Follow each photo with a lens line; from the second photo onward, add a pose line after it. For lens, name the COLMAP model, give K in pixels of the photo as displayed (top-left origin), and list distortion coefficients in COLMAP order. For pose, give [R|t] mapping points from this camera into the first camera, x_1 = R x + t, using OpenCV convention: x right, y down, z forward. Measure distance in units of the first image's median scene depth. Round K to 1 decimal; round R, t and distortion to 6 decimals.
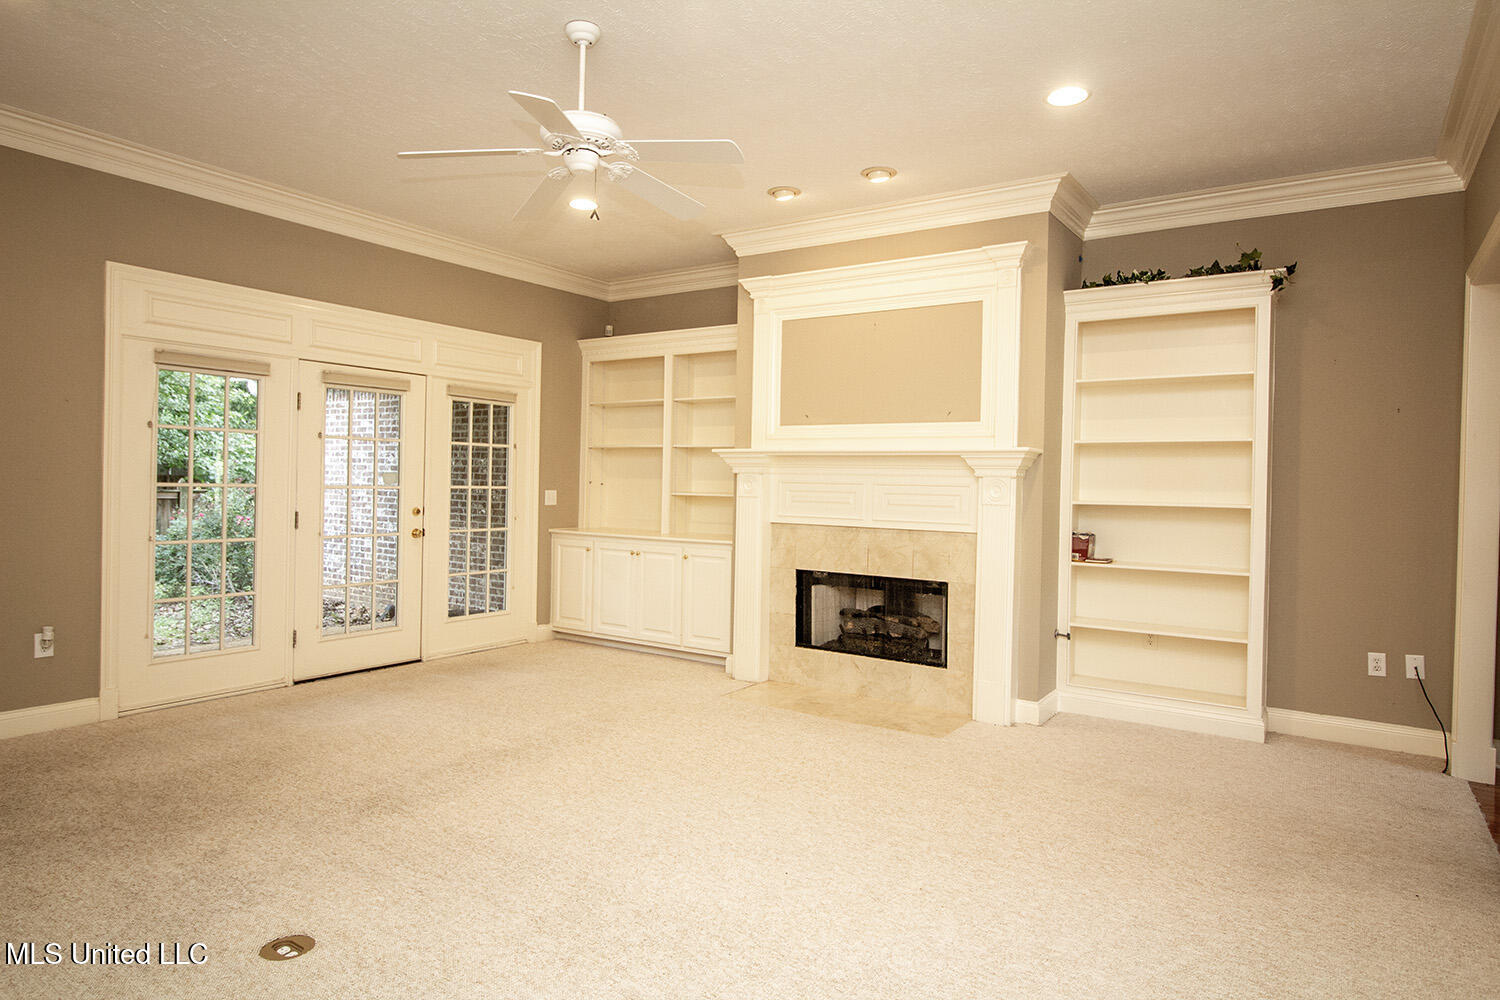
lens RADIAL K [[875.7, 0, 762.8], [0, 875.7, 493.3], [0, 0, 1]] dist [0.001648, -0.002992]
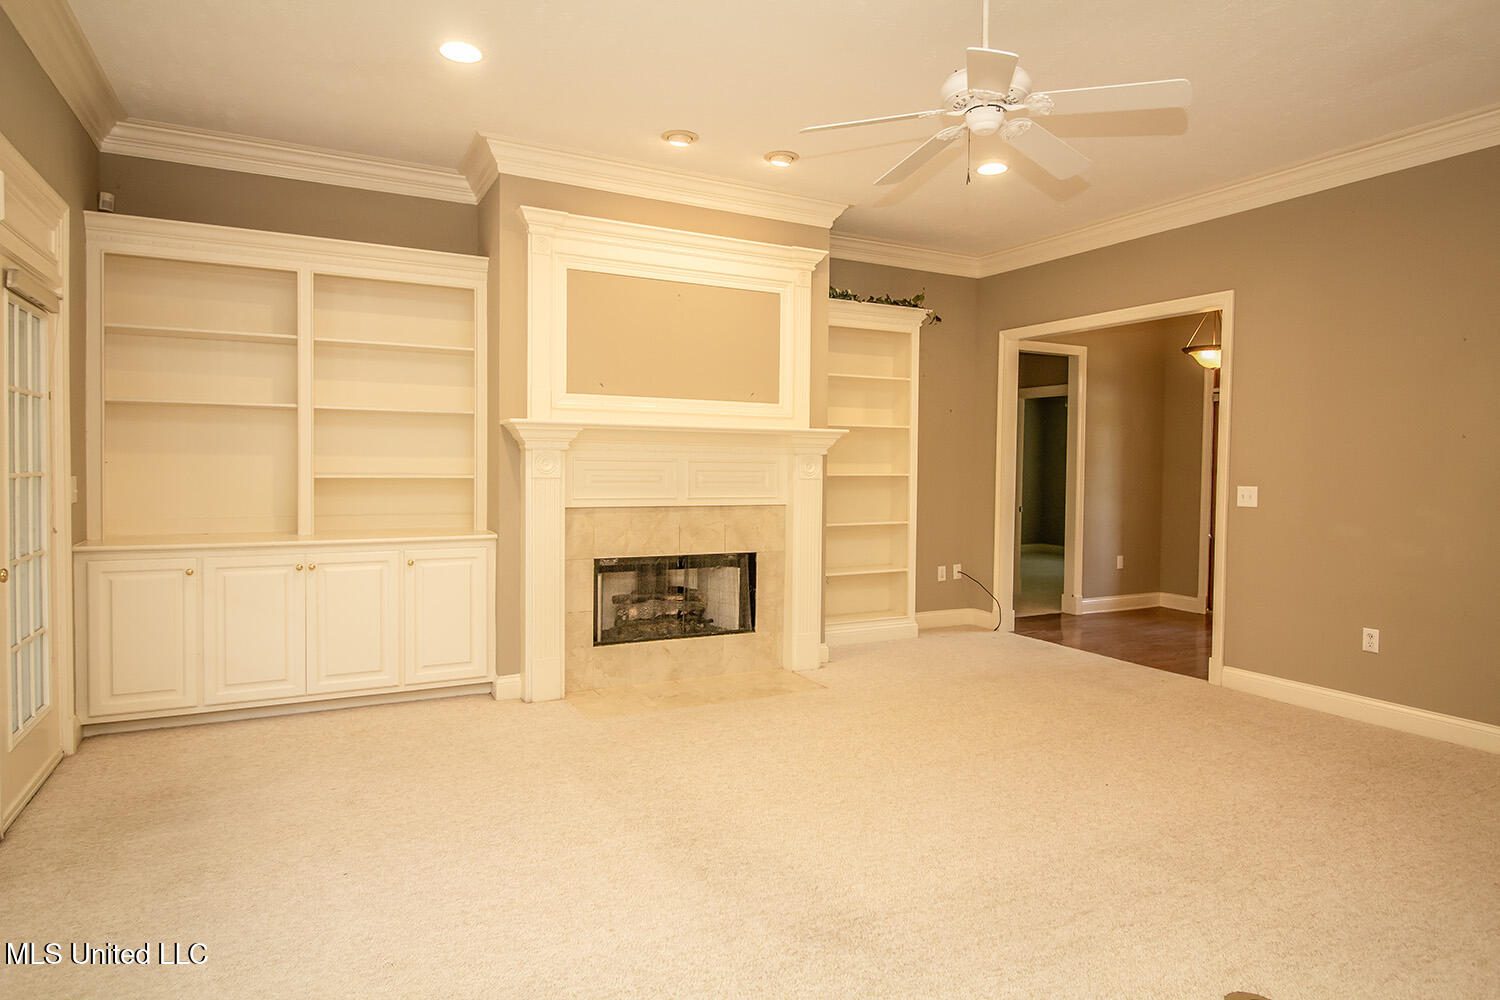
lens RADIAL K [[875.7, 0, 762.8], [0, 875.7, 493.3], [0, 0, 1]] dist [0.001648, -0.002992]
pose [[0.473503, -0.046620, 0.879558, -0.683257], [0.007566, 0.998777, 0.048866, -0.021781], [-0.880760, -0.016483, 0.473276, 0.457660]]
